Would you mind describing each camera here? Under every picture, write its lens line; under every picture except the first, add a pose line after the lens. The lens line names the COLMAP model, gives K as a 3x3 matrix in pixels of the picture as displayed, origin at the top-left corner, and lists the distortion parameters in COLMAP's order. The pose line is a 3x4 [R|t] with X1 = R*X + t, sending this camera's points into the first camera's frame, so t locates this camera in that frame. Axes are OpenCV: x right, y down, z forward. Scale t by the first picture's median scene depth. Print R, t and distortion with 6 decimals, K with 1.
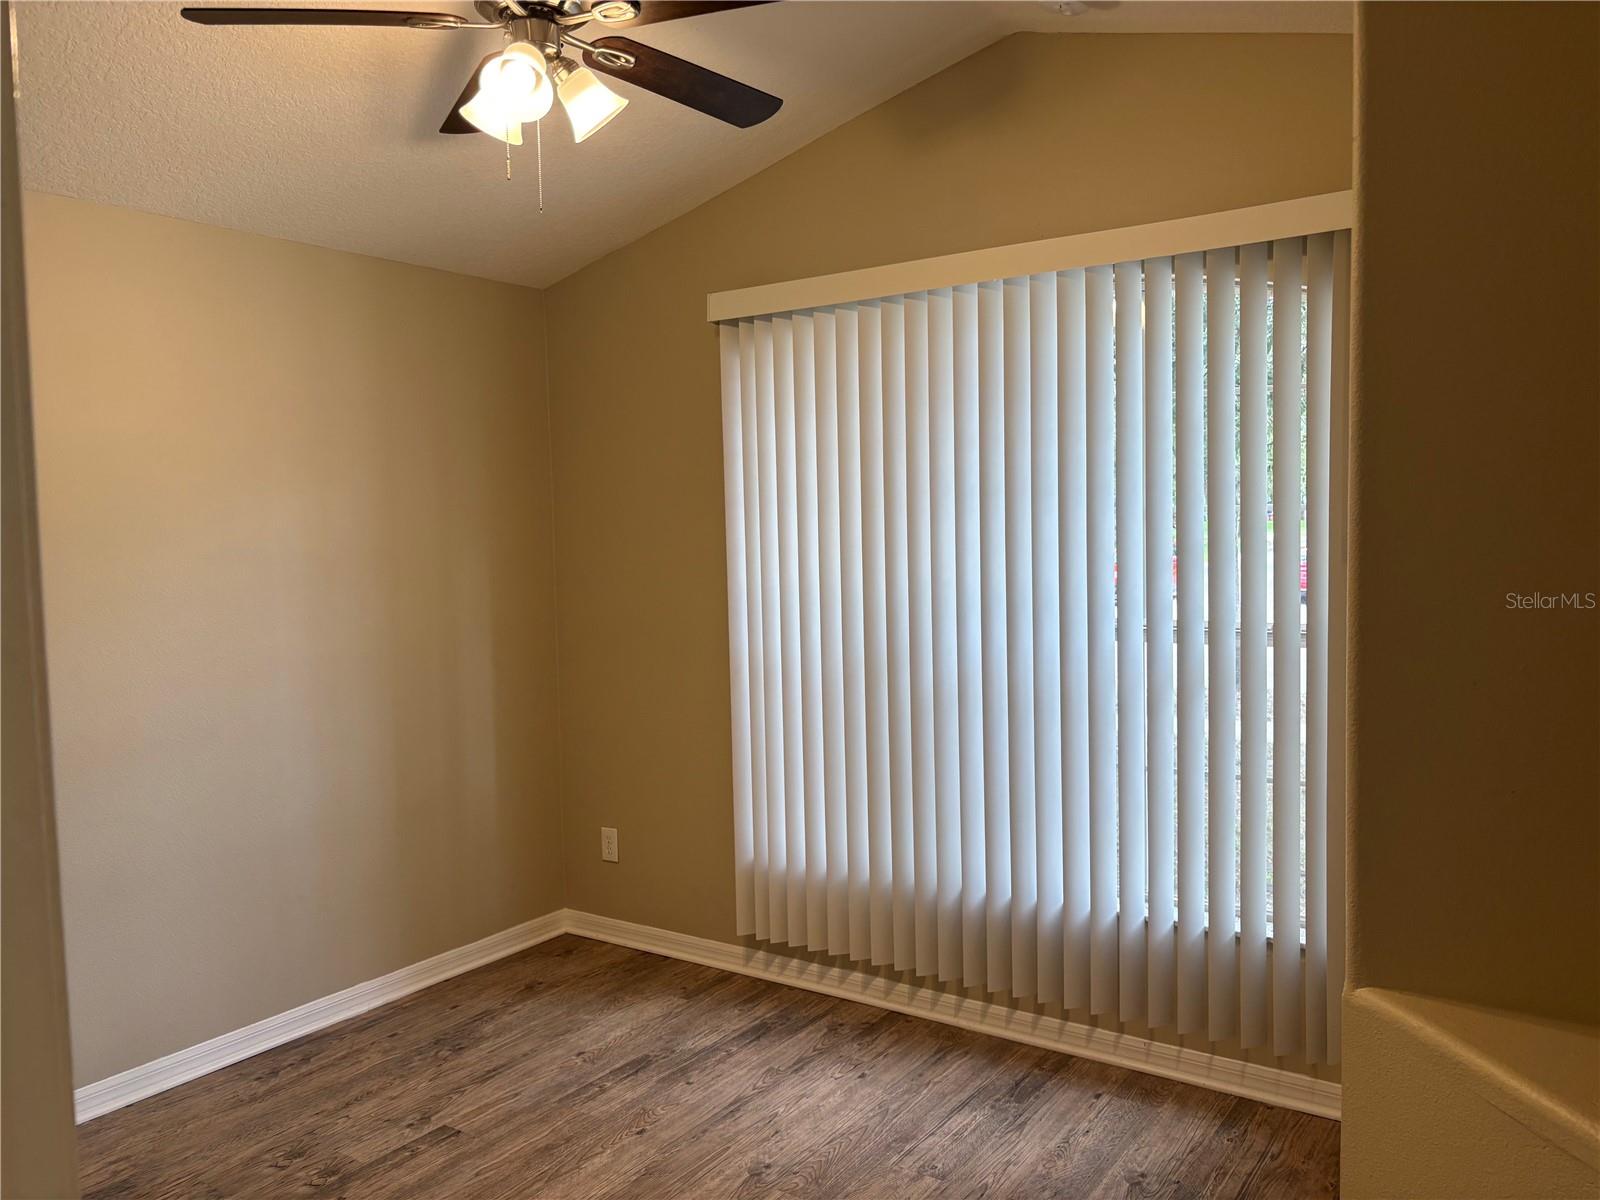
lens RADIAL K [[1207.9, 0, 797.2], [0, 1207.9, 603.7], [0, 0, 1]] dist [0.034901, -0.042117]
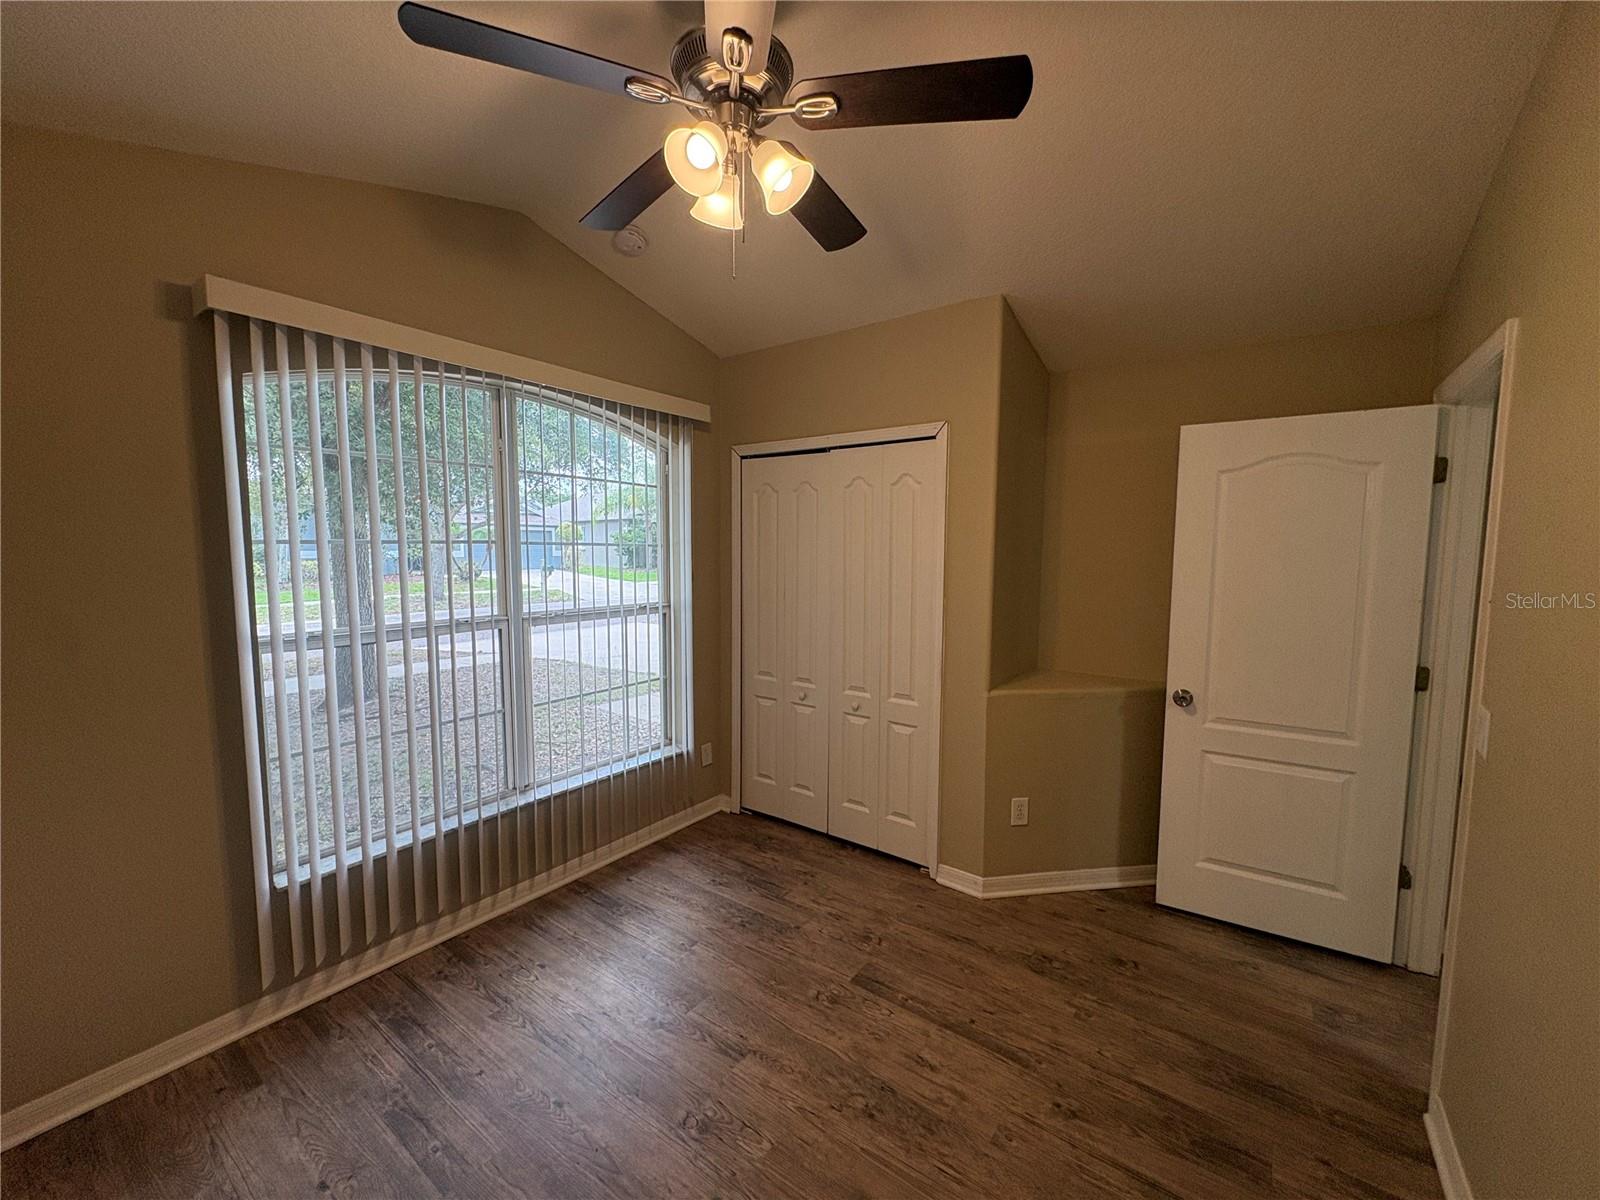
lens RADIAL K [[650.3, 0, 793.2], [0, 650.3, 598.4], [0, 0, 1]] dist [0.002153, 0.000078]
pose [[0.022850, -0.065913, 0.997564, -0.625287], [0.048343, 0.996730, 0.064751, -0.045774], [-0.998569, 0.046746, 0.025962, 0.686510]]
